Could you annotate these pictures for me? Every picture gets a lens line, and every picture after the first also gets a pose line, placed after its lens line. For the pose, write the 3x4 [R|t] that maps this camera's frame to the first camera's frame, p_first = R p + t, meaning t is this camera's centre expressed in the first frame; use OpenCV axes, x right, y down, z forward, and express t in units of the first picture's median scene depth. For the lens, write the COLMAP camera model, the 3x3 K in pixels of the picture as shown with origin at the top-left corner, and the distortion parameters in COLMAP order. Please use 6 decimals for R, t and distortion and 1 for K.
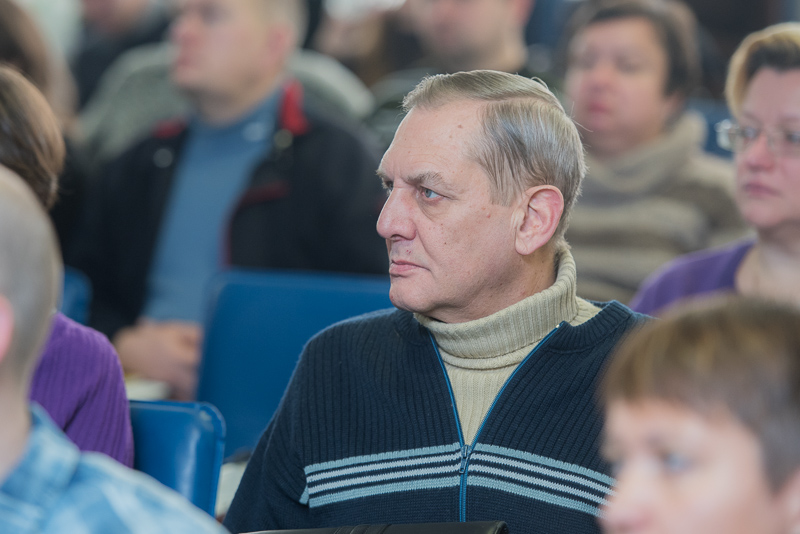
lens RADIAL K [[3561.5, 0, 400.0], [0, 3561.5, 267.0], [0, 0, 1]] dist [-1.711895, 5.543317]
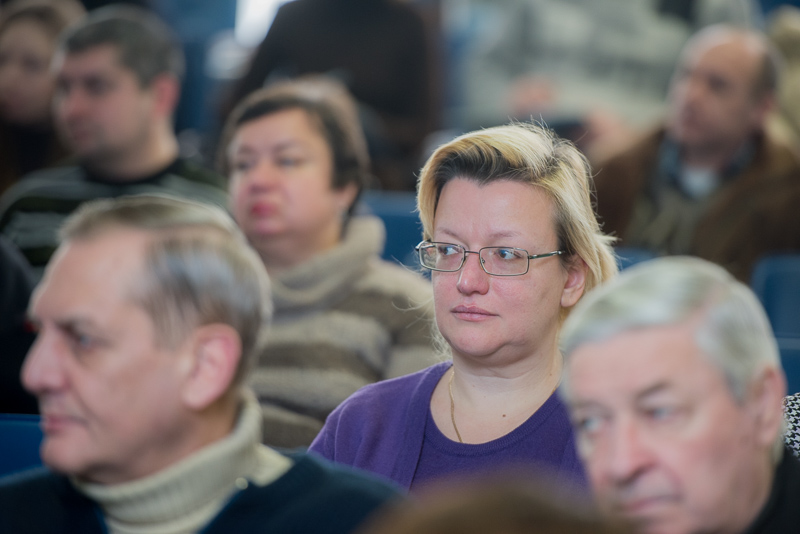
lens RADIAL K [[4627.5, 0, 400.0], [0, 4627.5, 267.0], [0, 0, 1]] dist [-0.411009, -13.797311]
pose [[0.996109, -0.041010, 0.078013, -0.001772], [0.044450, 0.998091, -0.042874, 0.013654], [-0.076106, 0.046175, 0.996030, -0.119797]]
